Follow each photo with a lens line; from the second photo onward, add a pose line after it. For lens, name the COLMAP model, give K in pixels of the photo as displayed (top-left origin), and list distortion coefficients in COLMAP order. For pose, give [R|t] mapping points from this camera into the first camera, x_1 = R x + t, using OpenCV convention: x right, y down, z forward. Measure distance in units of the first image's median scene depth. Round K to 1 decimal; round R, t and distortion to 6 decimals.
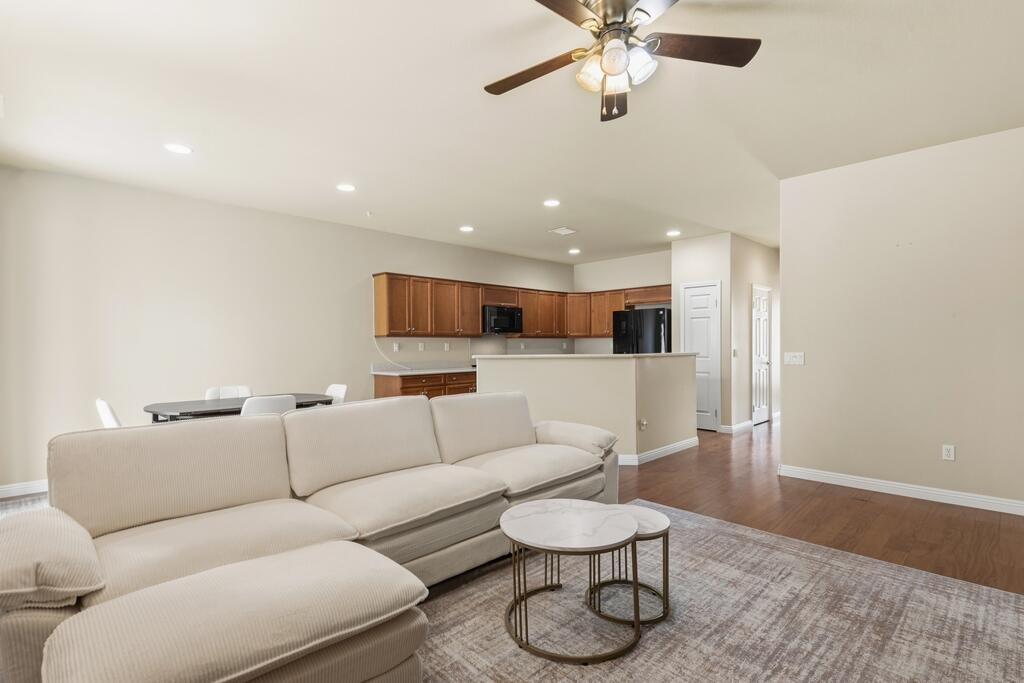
lens RADIAL K [[488.5, 0, 498.4], [0, 488.5, 339.1], [0, 0, 1]] dist [-0.000605, -0.000409]
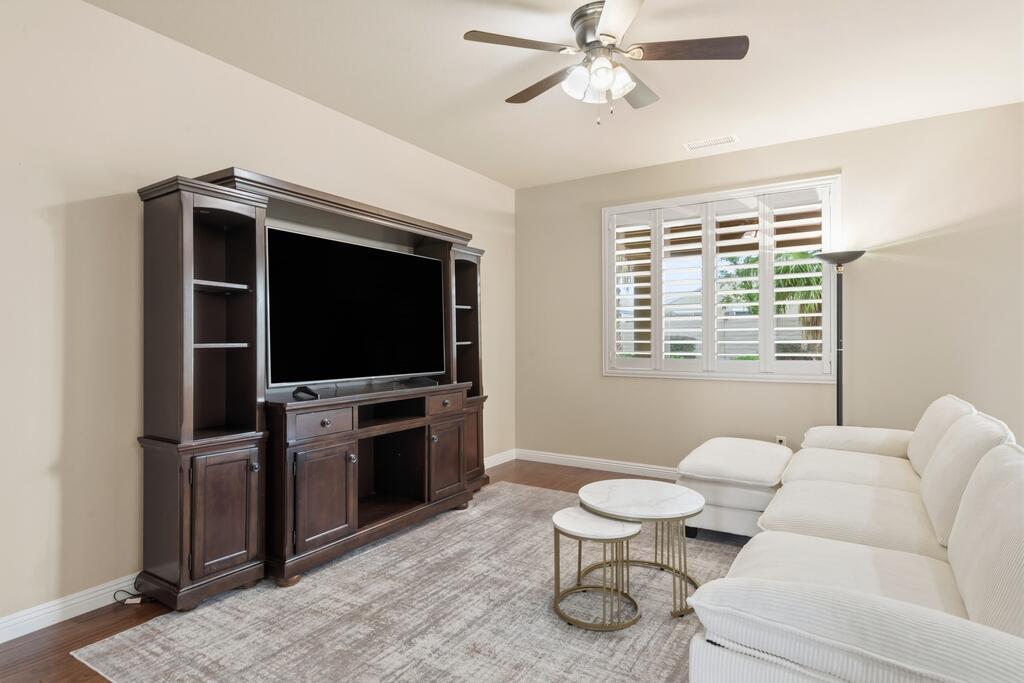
lens RADIAL K [[550.3, 0, 512.0], [0, 550.3, 341.5], [0, 0, 1]] dist [0.002859, 0.000345]
pose [[-0.965307, 0.009487, -0.260945, 0.695168], [0.009577, 0.999954, 0.000926, 0.020052], [0.260942, -0.001605, -0.965353, 1.989330]]
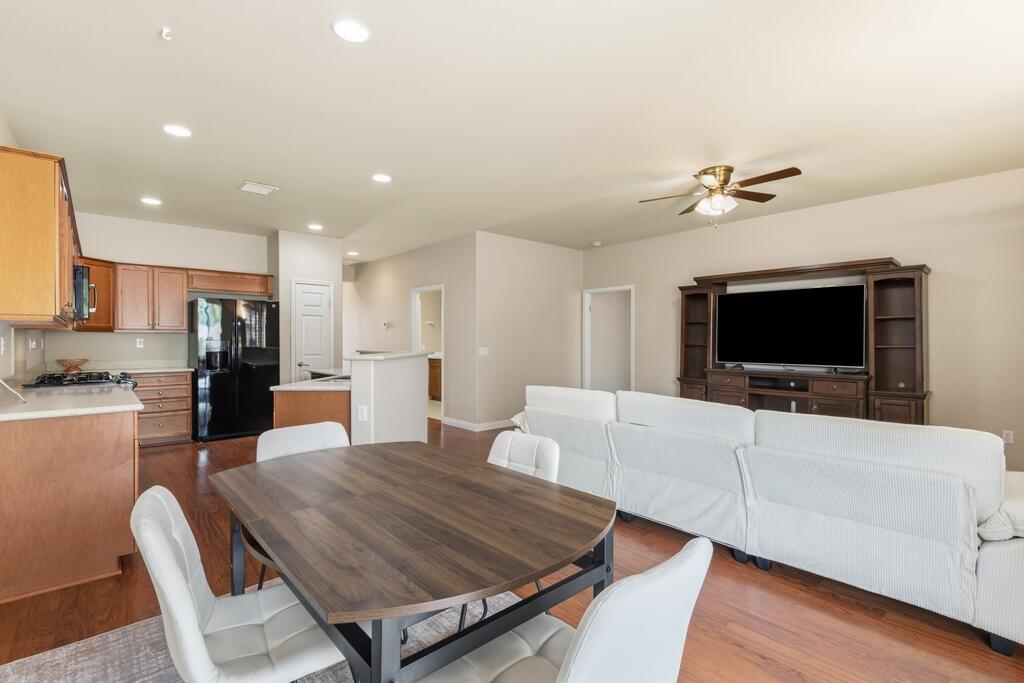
lens RADIAL K [[468.6, 0, 512.0], [0, 468.6, 341.5], [0, 0, 1]] dist [0.001374, 0.000497]
pose [[0.038338, 0.001696, 0.999263, -1.550791], [-0.006460, 0.999978, -0.001450, 0.021807], [-0.999244, -0.006400, 0.038348, 1.635368]]
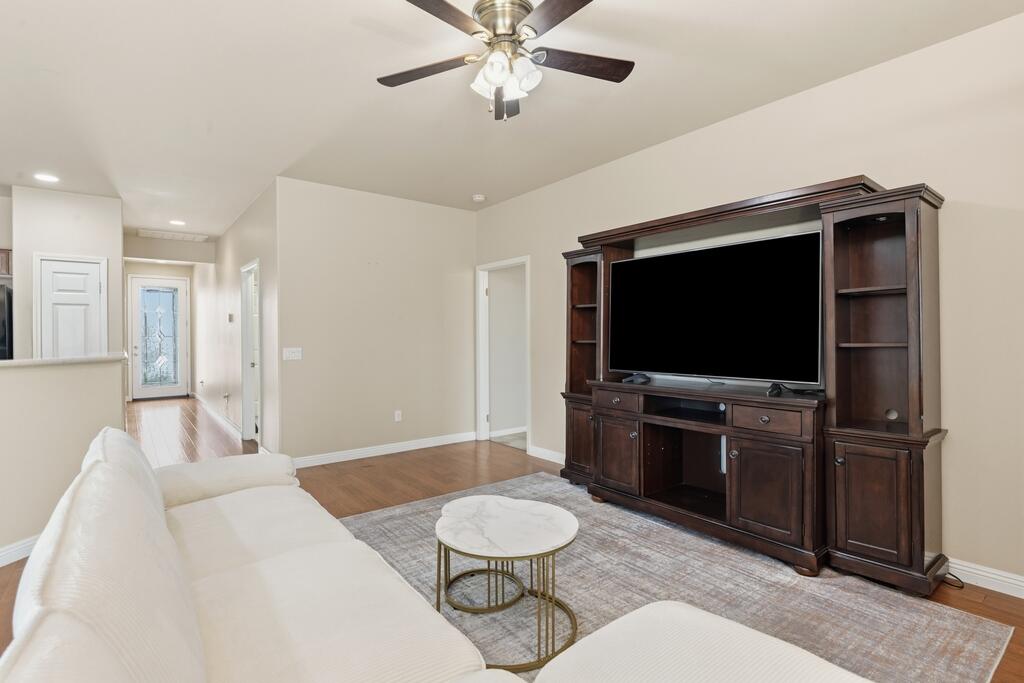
lens RADIAL K [[505.8, 0, 512.0], [0, 505.8, 341.5], [0, 0, 1]] dist [-0.003191, -0.001280]
pose [[0.107546, -0.006980, 0.994176, -0.773156], [-0.000051, 0.999975, 0.007026, 0.013667], [-0.994200, -0.000806, 0.107543, 0.830503]]
